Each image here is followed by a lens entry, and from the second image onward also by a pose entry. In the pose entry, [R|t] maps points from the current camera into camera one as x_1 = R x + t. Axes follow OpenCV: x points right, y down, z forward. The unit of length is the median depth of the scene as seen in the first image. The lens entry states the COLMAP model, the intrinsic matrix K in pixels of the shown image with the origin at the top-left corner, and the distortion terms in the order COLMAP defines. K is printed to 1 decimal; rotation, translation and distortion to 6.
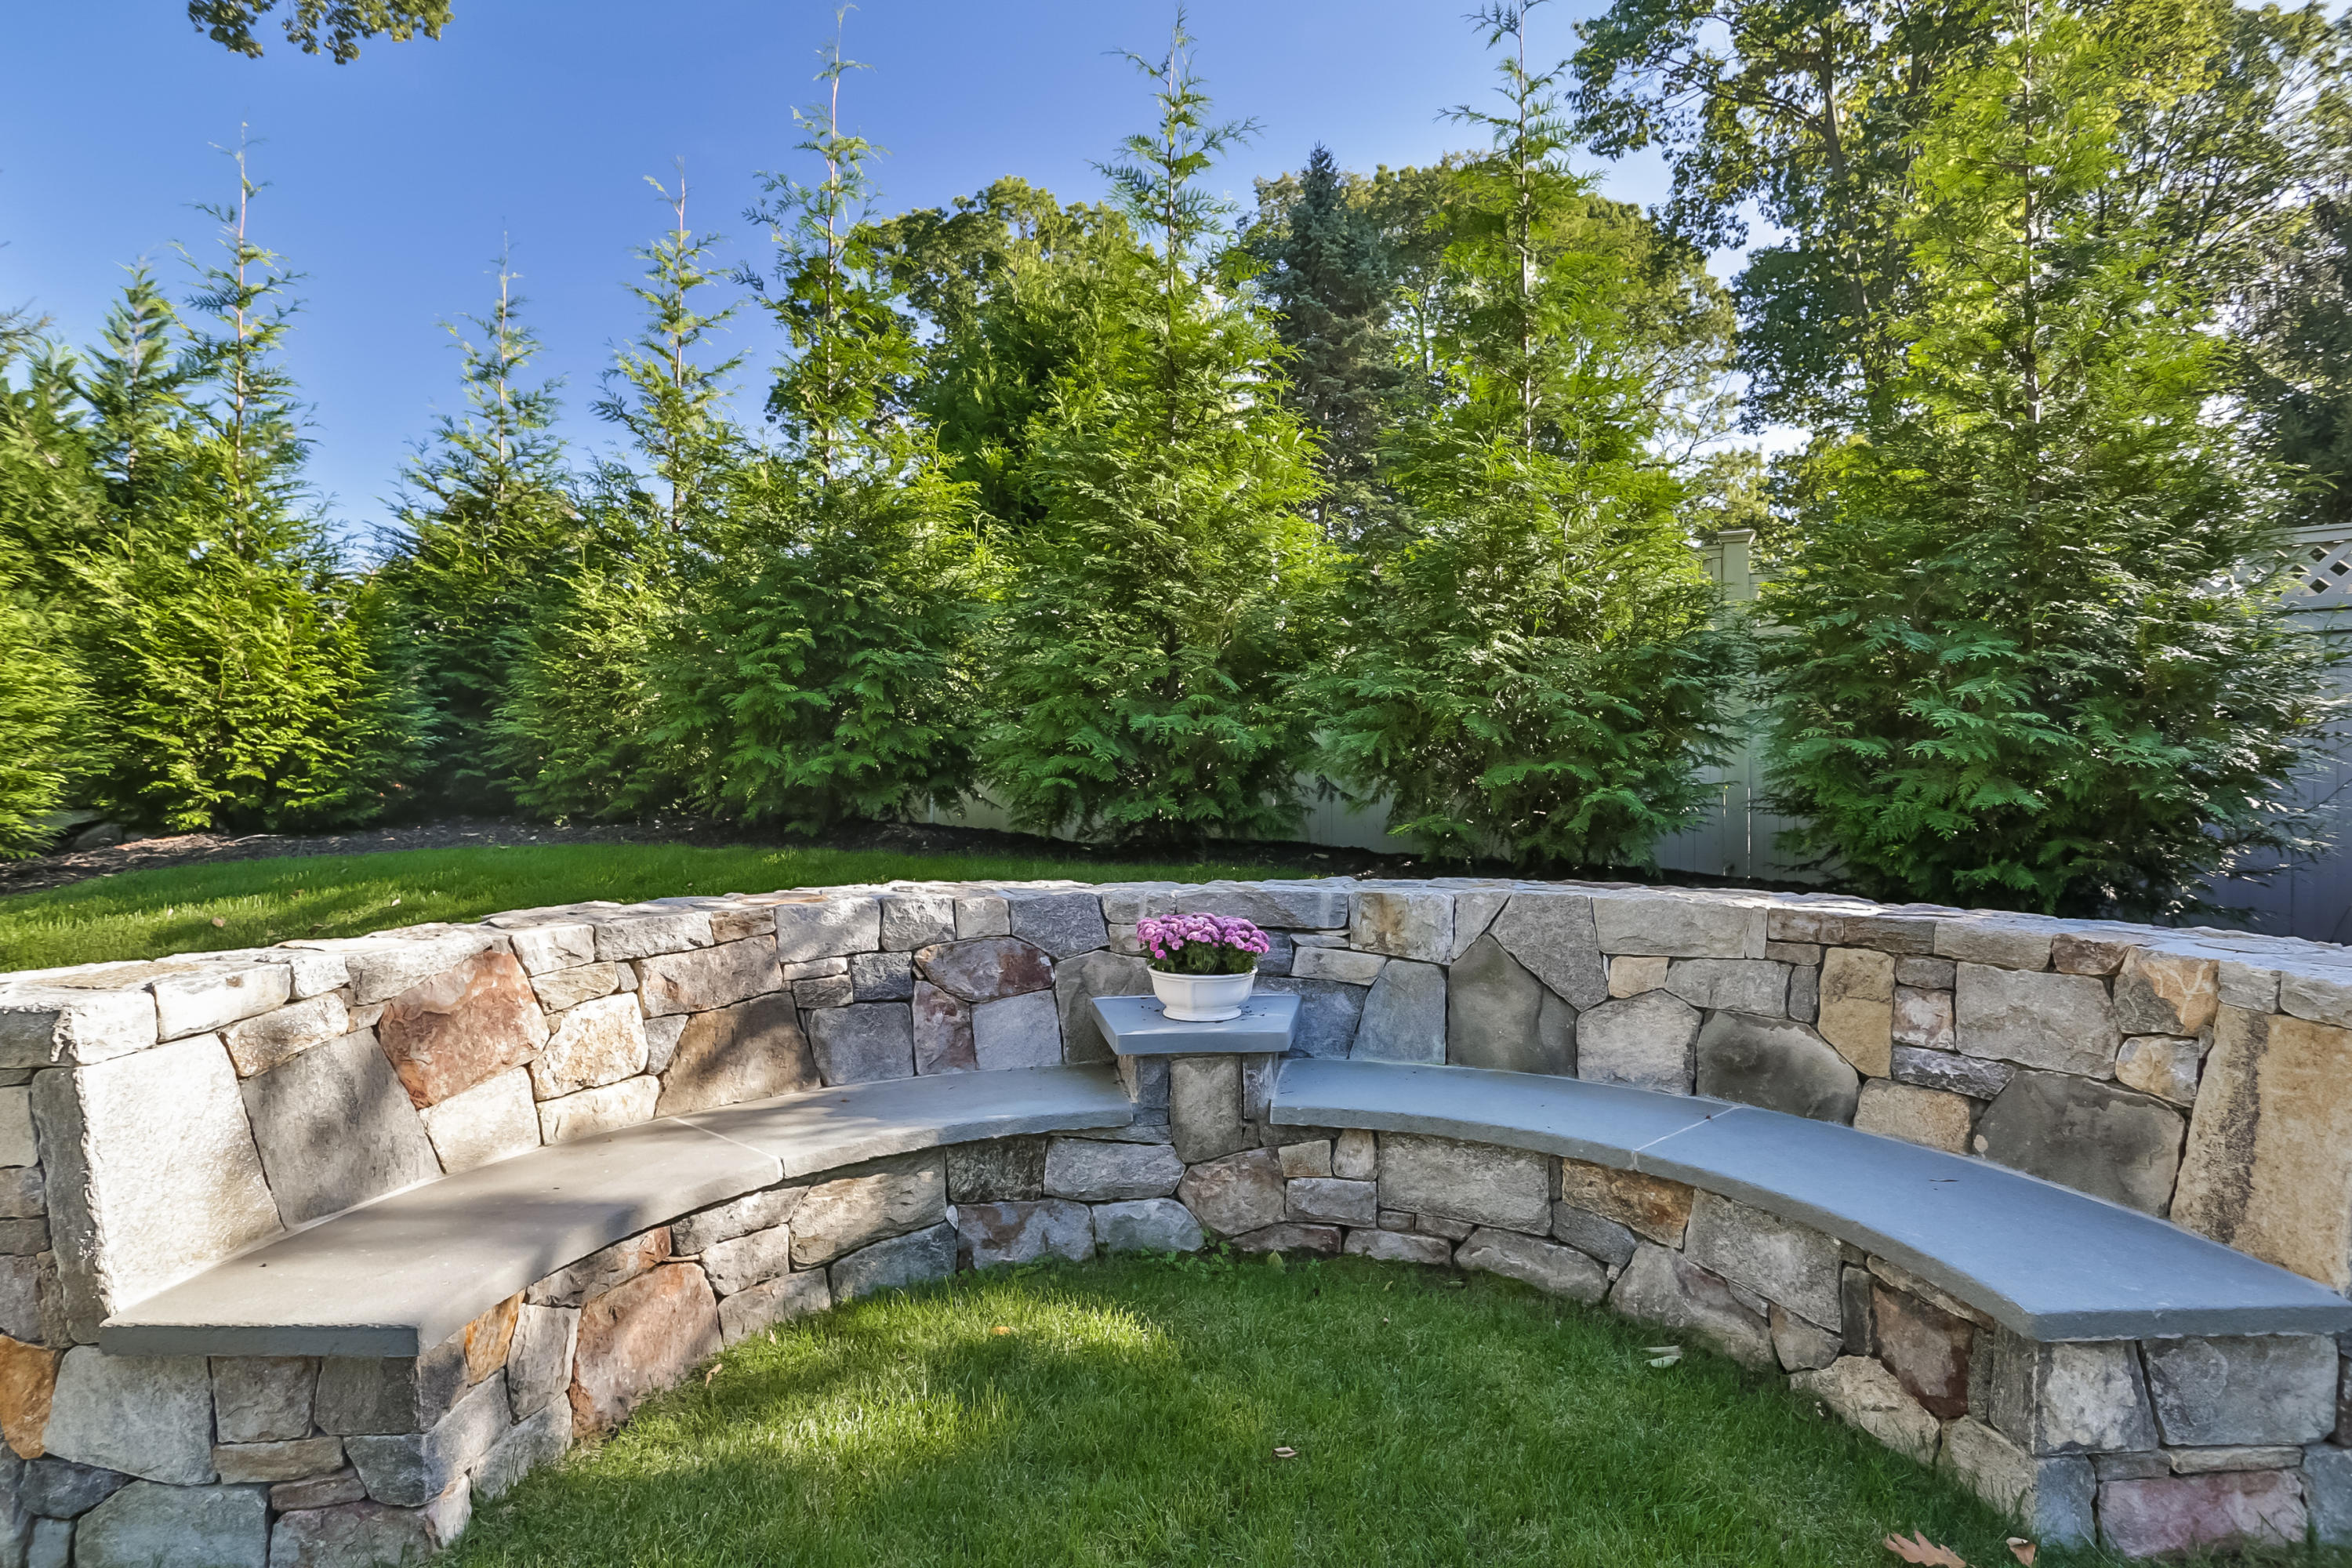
lens RADIAL K [[1297.8, 0, 1176.0], [0, 1297.8, 784.0], [0, 0, 1]] dist [-0.050506, 0.000974]
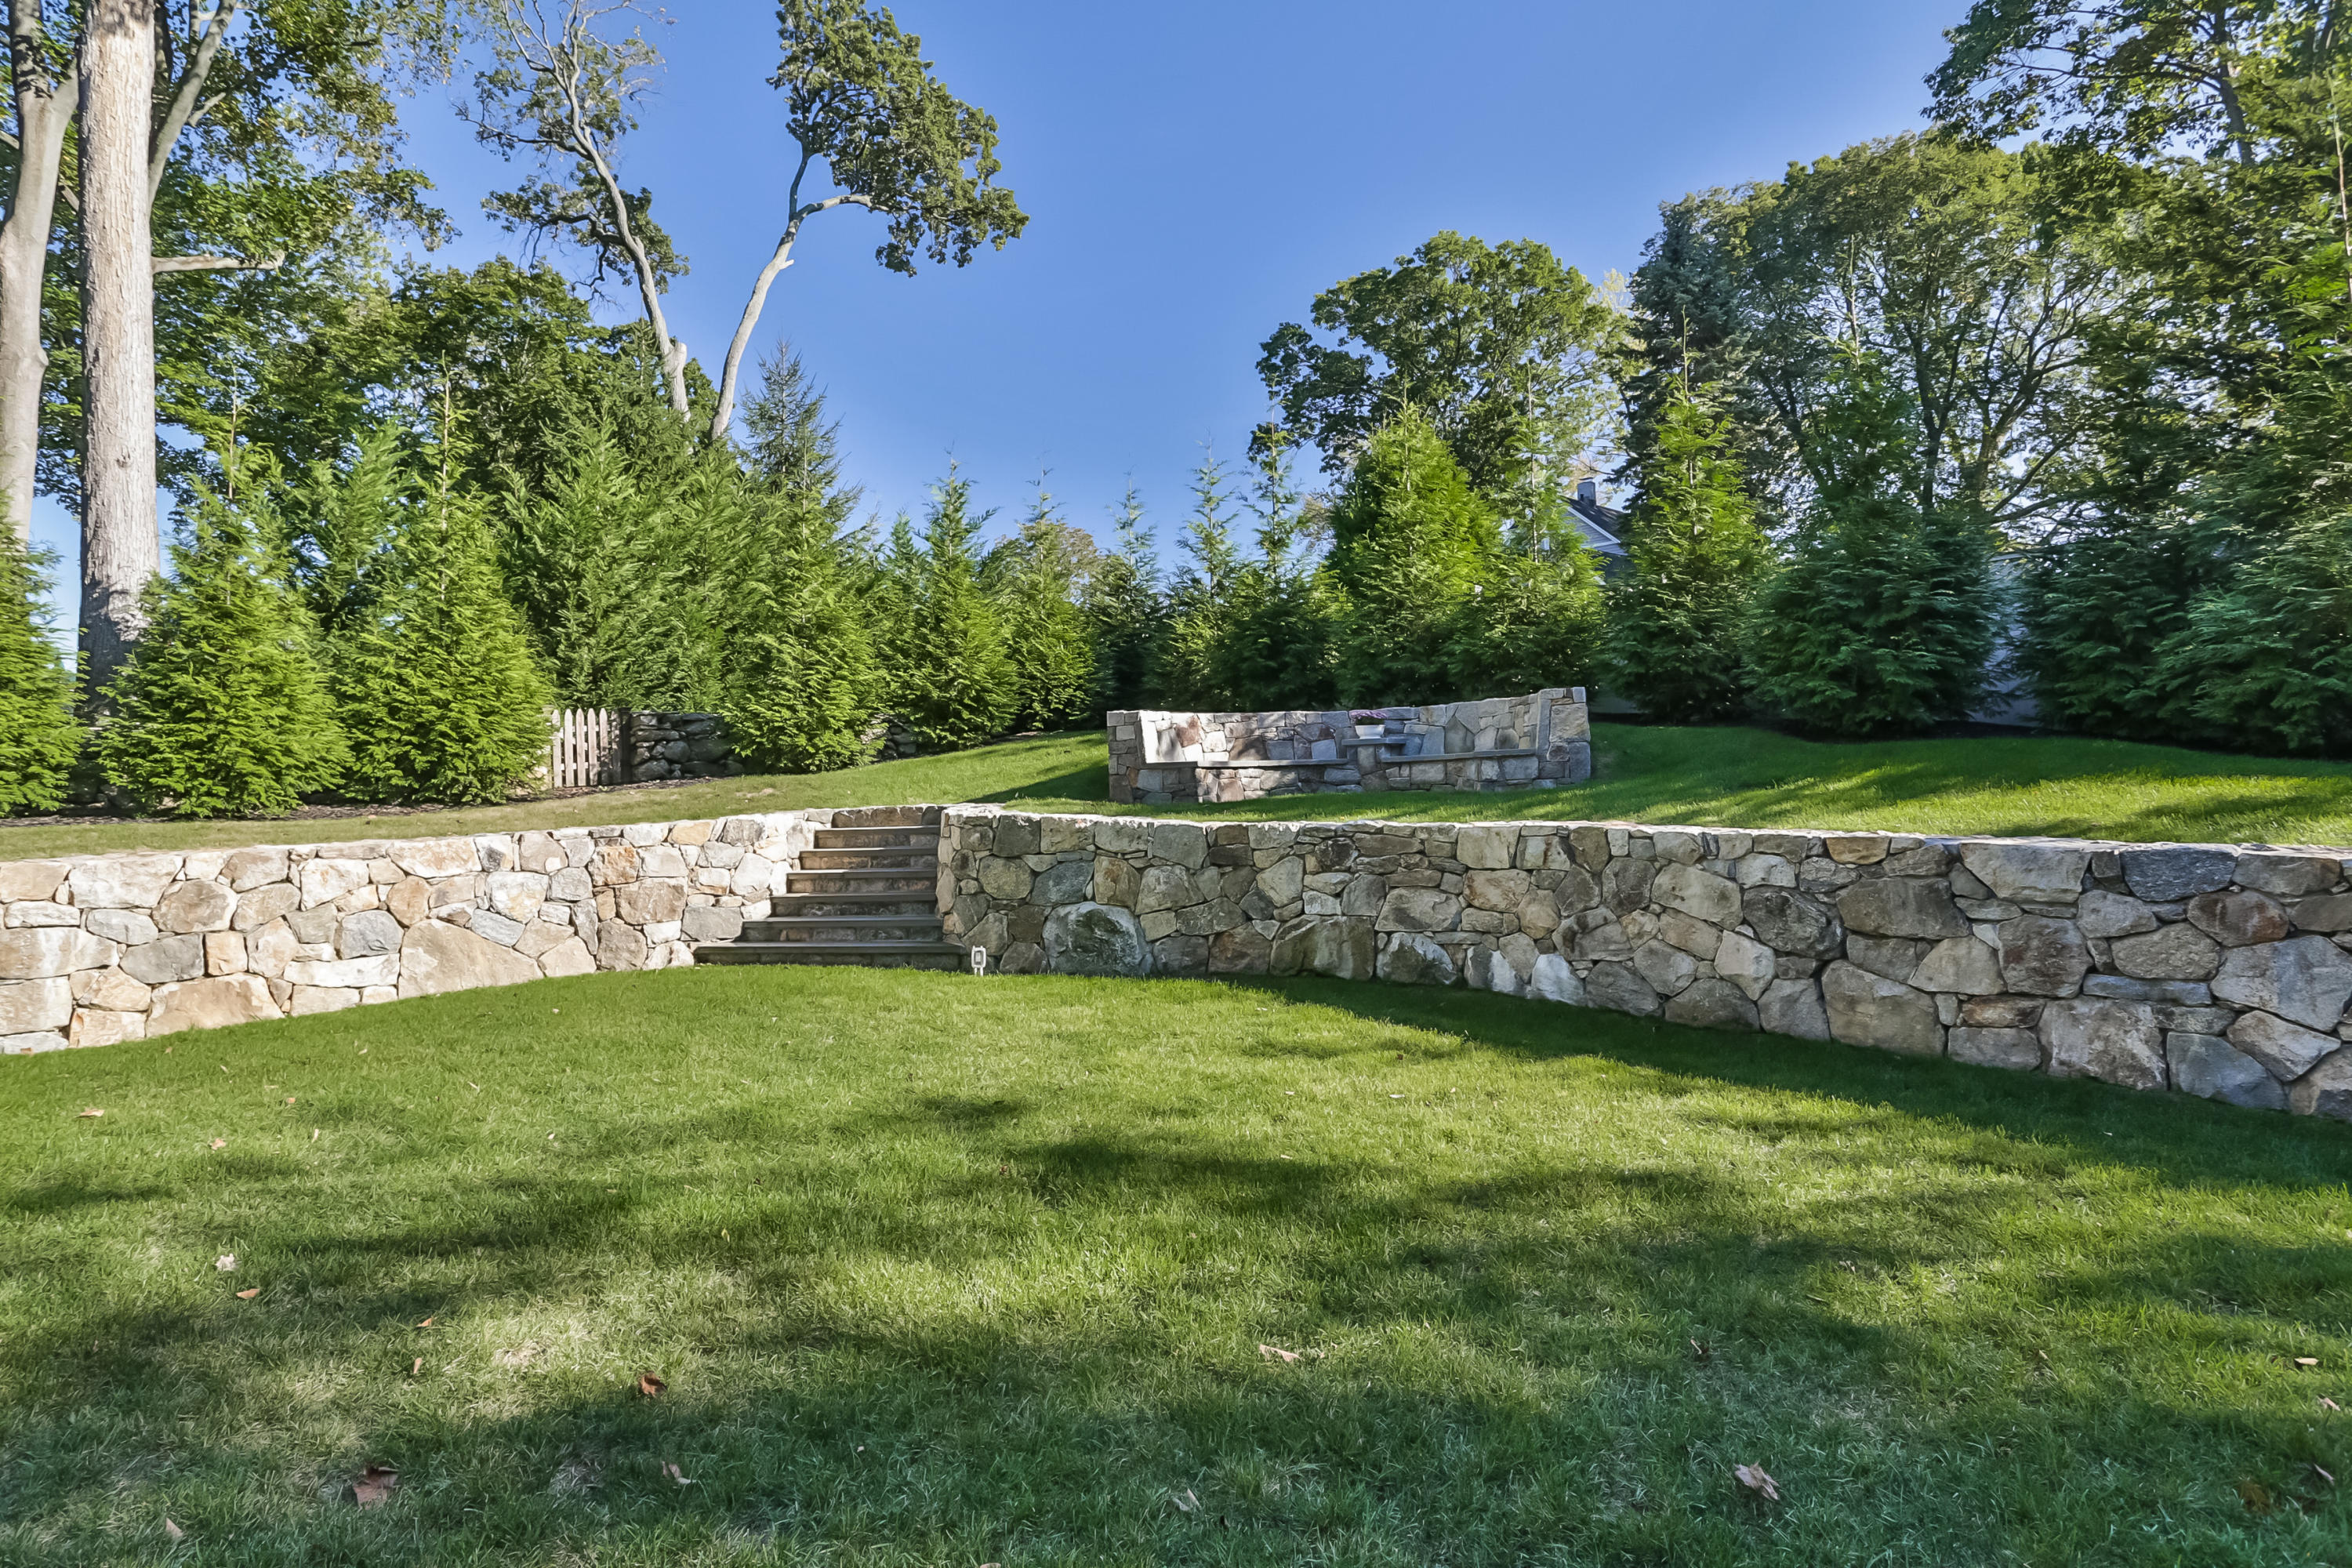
lens RADIAL K [[1297.8, 0, 1176.0], [0, 1297.8, 784.0], [0, 0, 1]] dist [-0.050506, 0.000974]
pose [[0.931647, -0.021342, -0.362738, 0.351944], [0.023403, 0.999725, 0.001287, 0.122069], [0.362611, -0.009688, 0.931890, -1.097287]]
